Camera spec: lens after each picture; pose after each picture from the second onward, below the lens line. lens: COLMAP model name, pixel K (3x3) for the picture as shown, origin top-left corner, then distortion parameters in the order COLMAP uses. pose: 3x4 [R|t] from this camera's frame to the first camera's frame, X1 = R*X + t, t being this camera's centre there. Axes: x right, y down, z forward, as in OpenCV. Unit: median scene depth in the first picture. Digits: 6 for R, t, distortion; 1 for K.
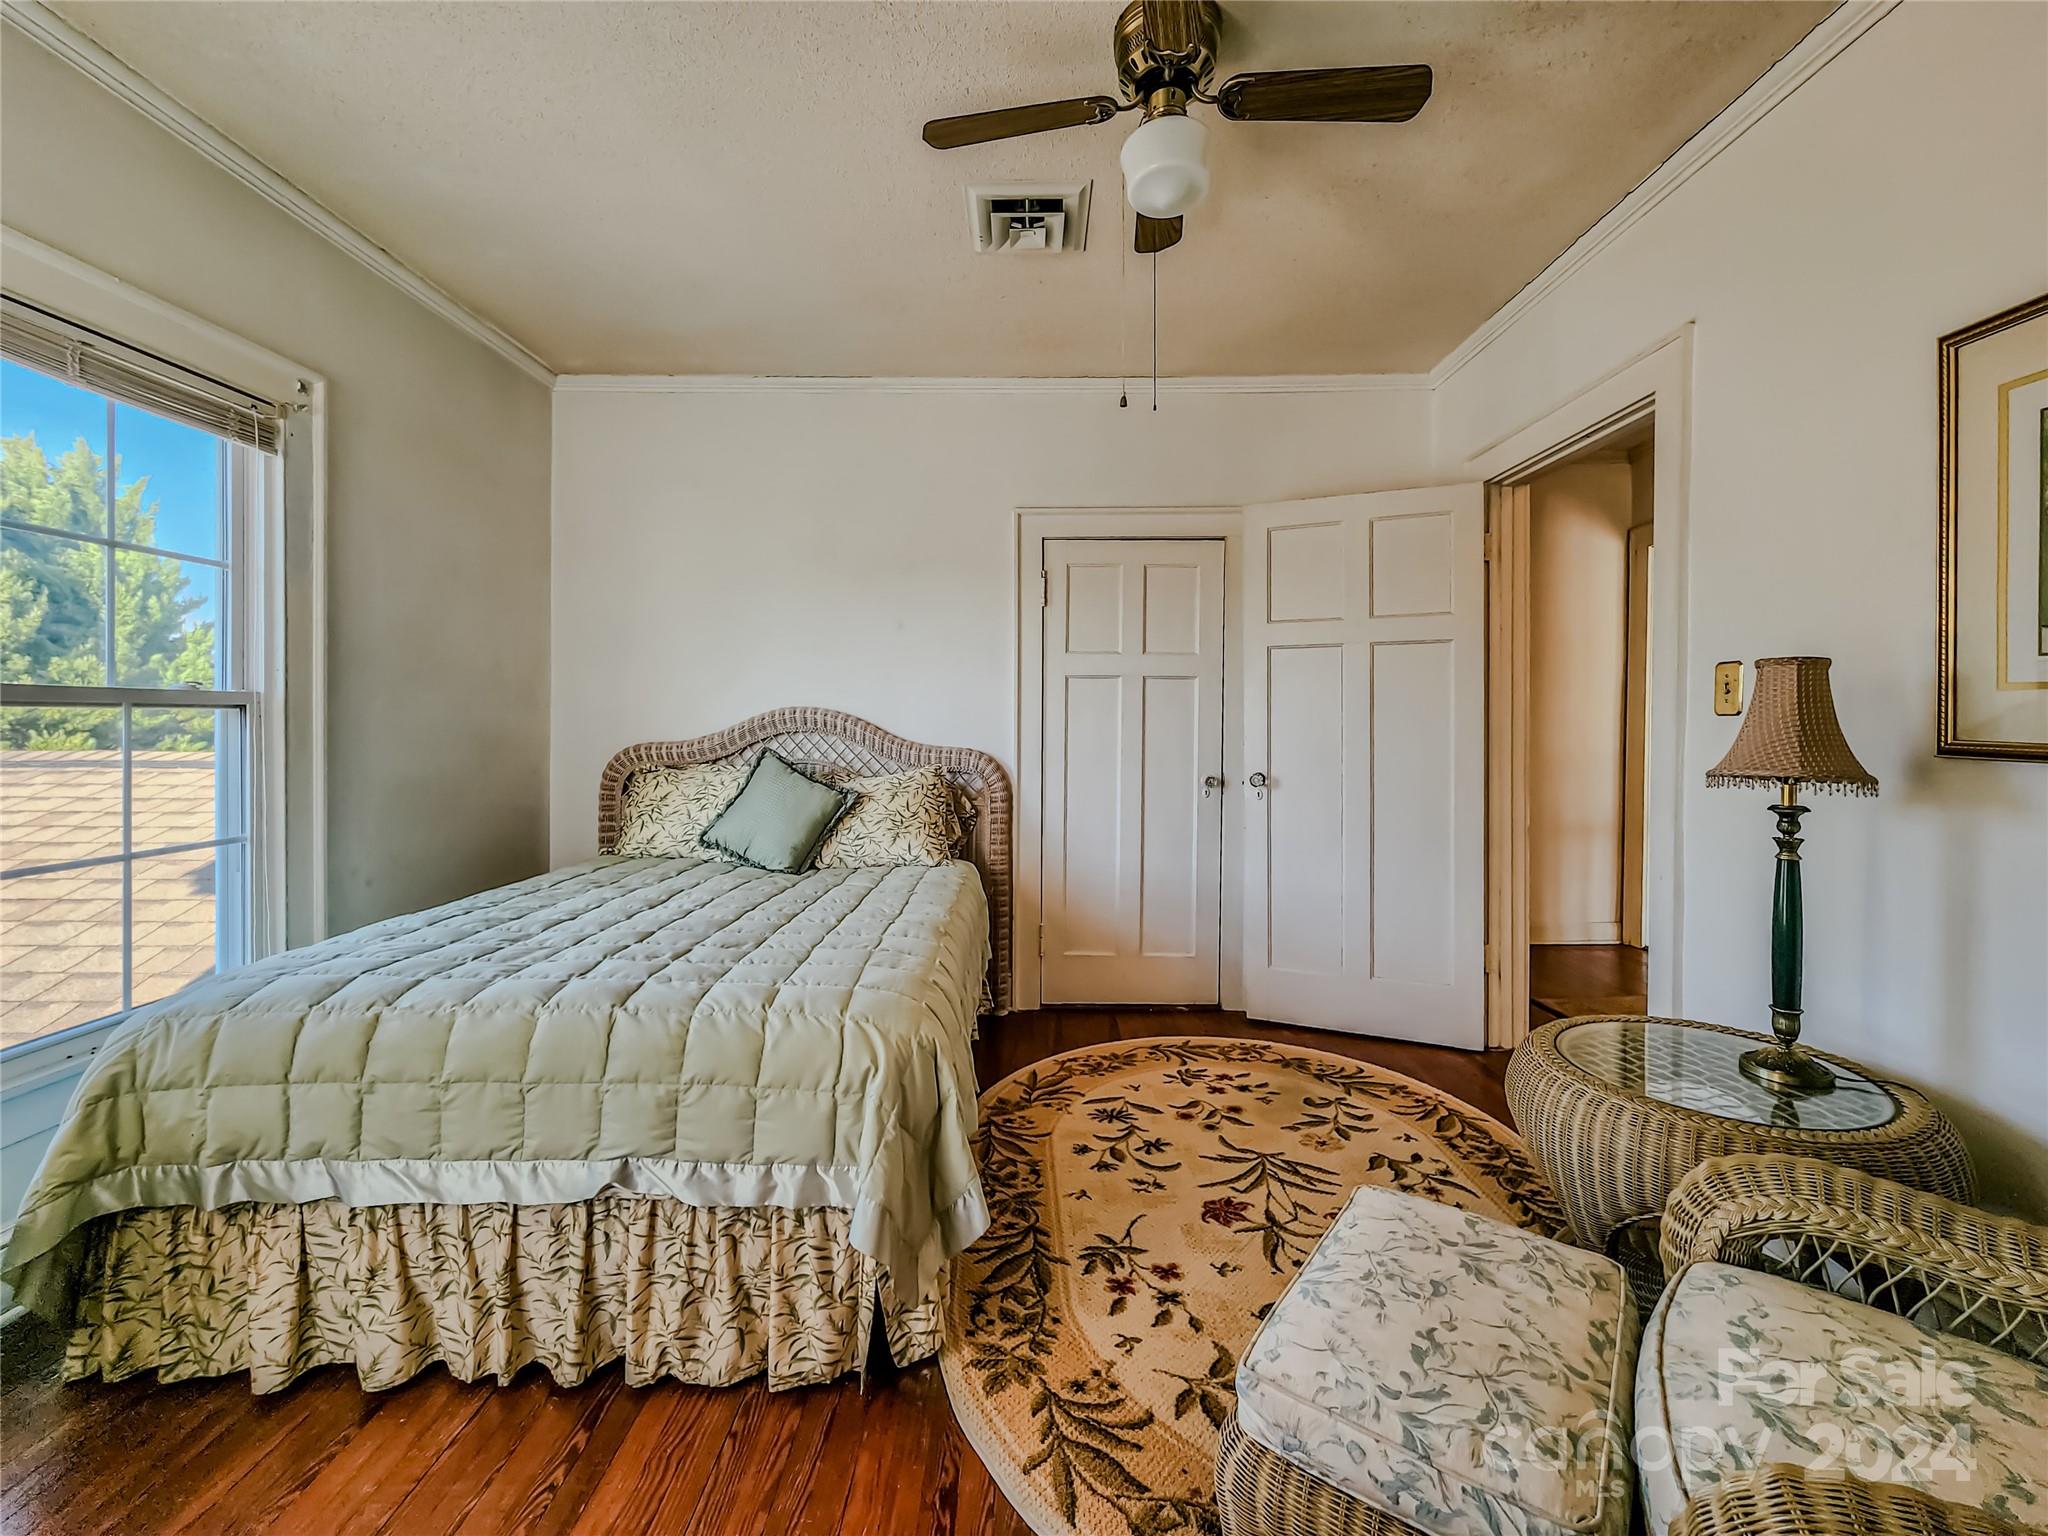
lens RADIAL K [[883.0, 0, 1015.6], [0, 883.0, 771.4], [0, 0, 1]] dist [-0.003795, 0.004041]
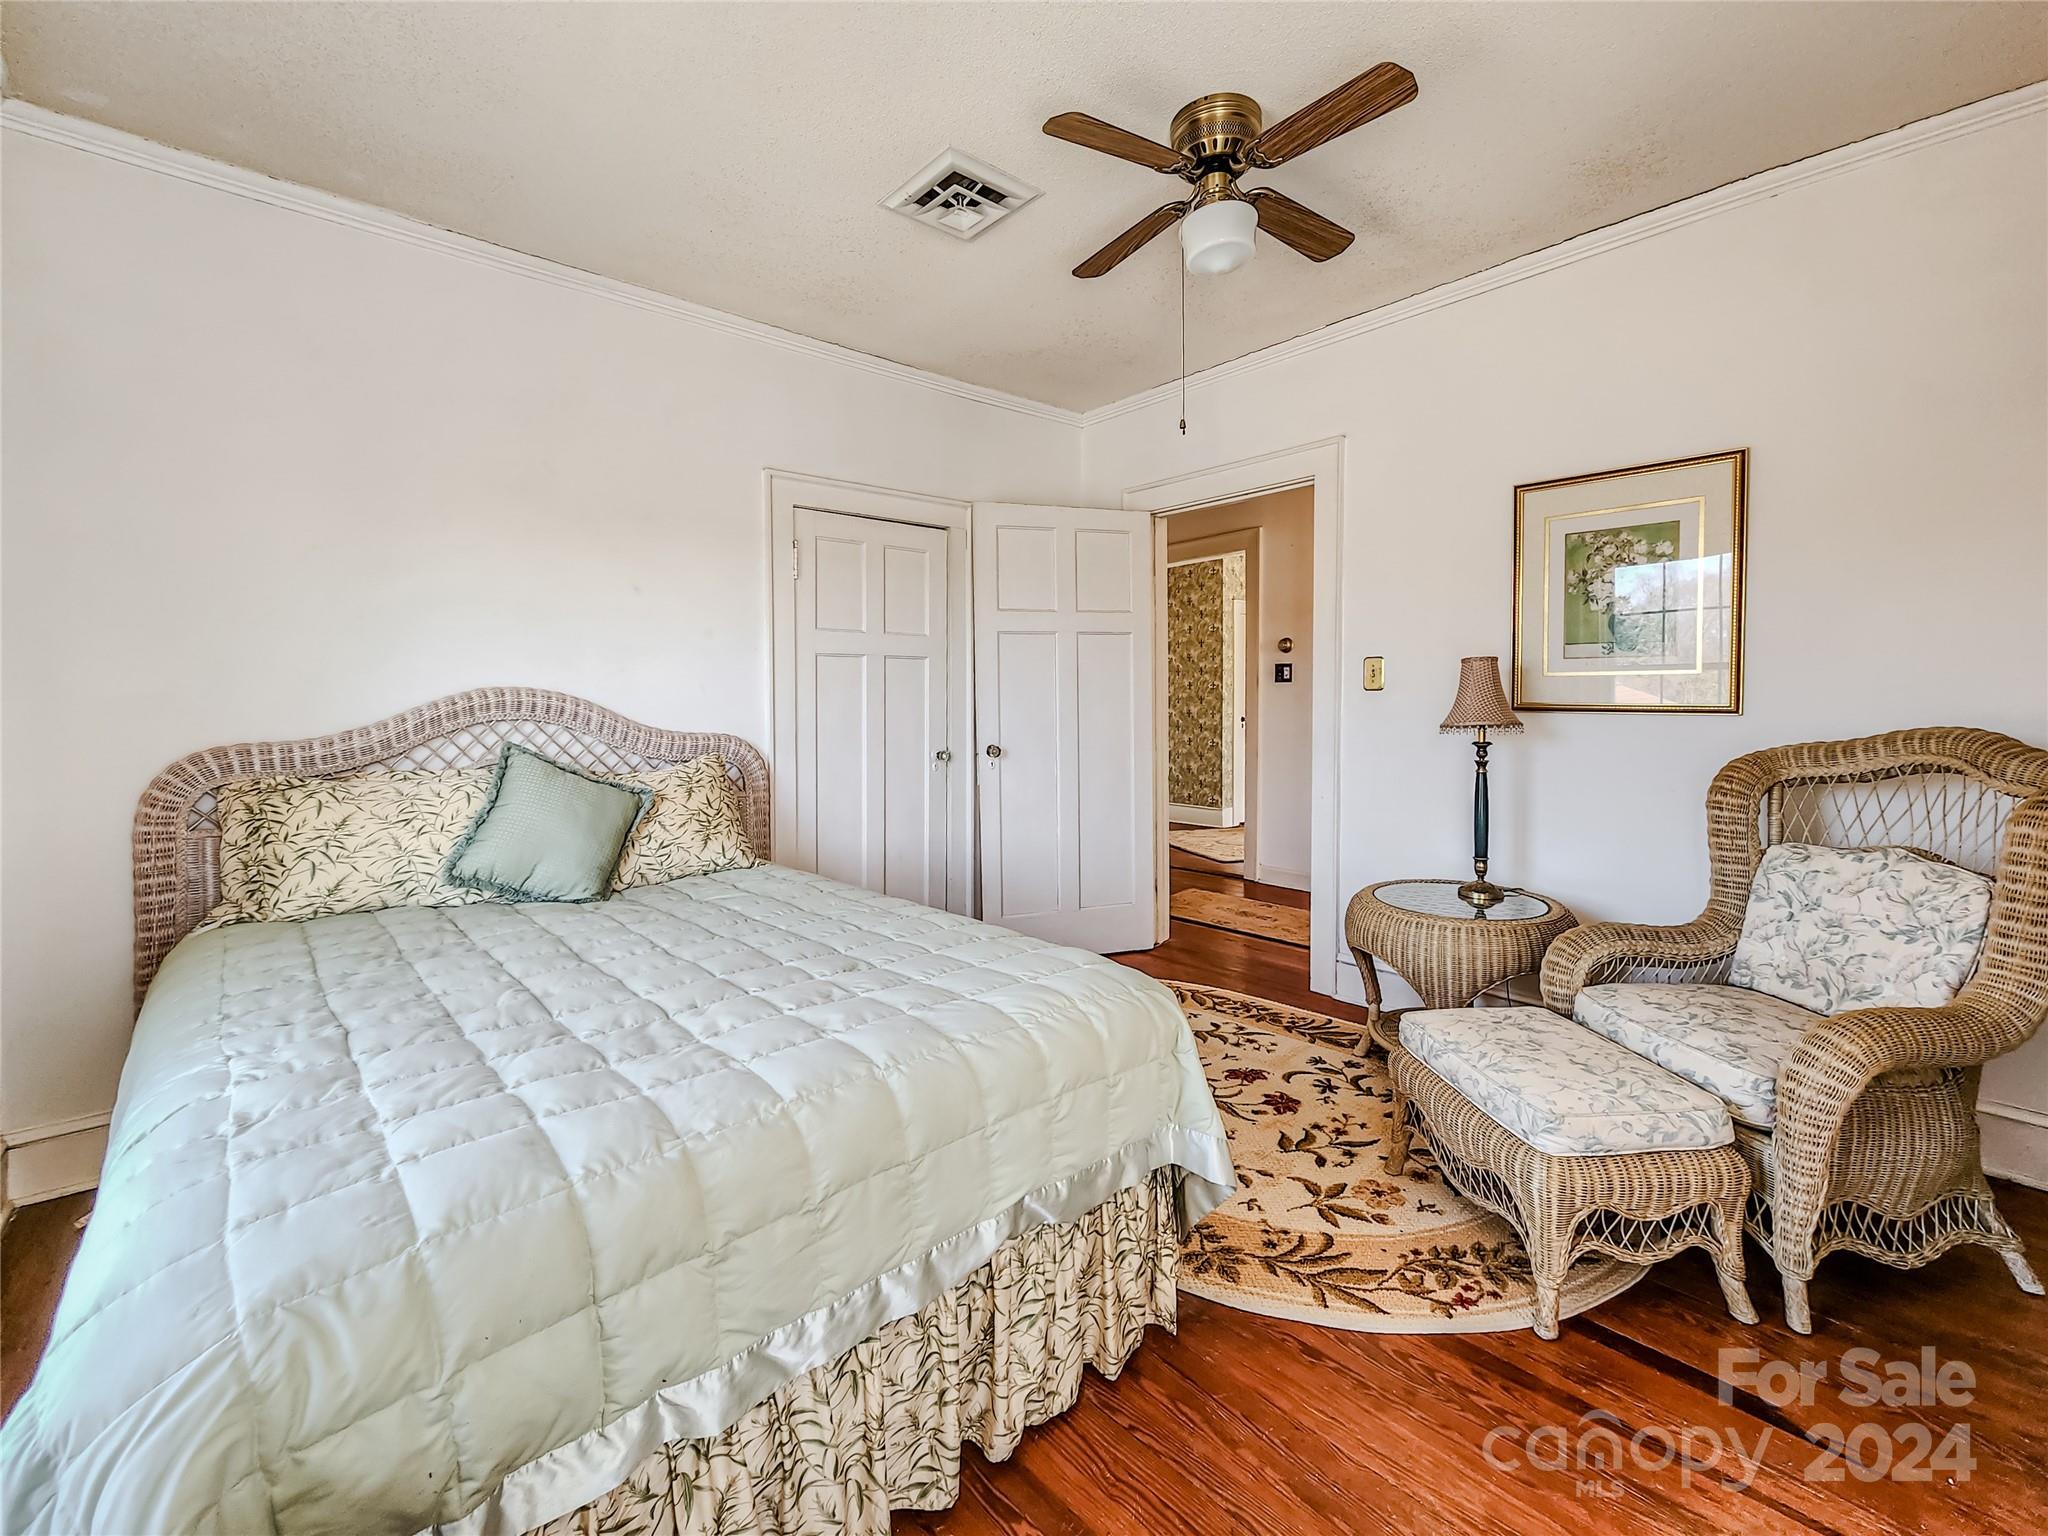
lens RADIAL K [[883.0, 0, 1019.3], [0, 883.0, 764.9], [0, 0, 1]] dist [-0.003795, 0.004041]
pose [[0.733166, -0.062559, 0.677166, -0.504070], [0.051547, 0.998007, 0.036389, -0.013351], [-0.678093, 0.008227, 0.734930, 0.174446]]
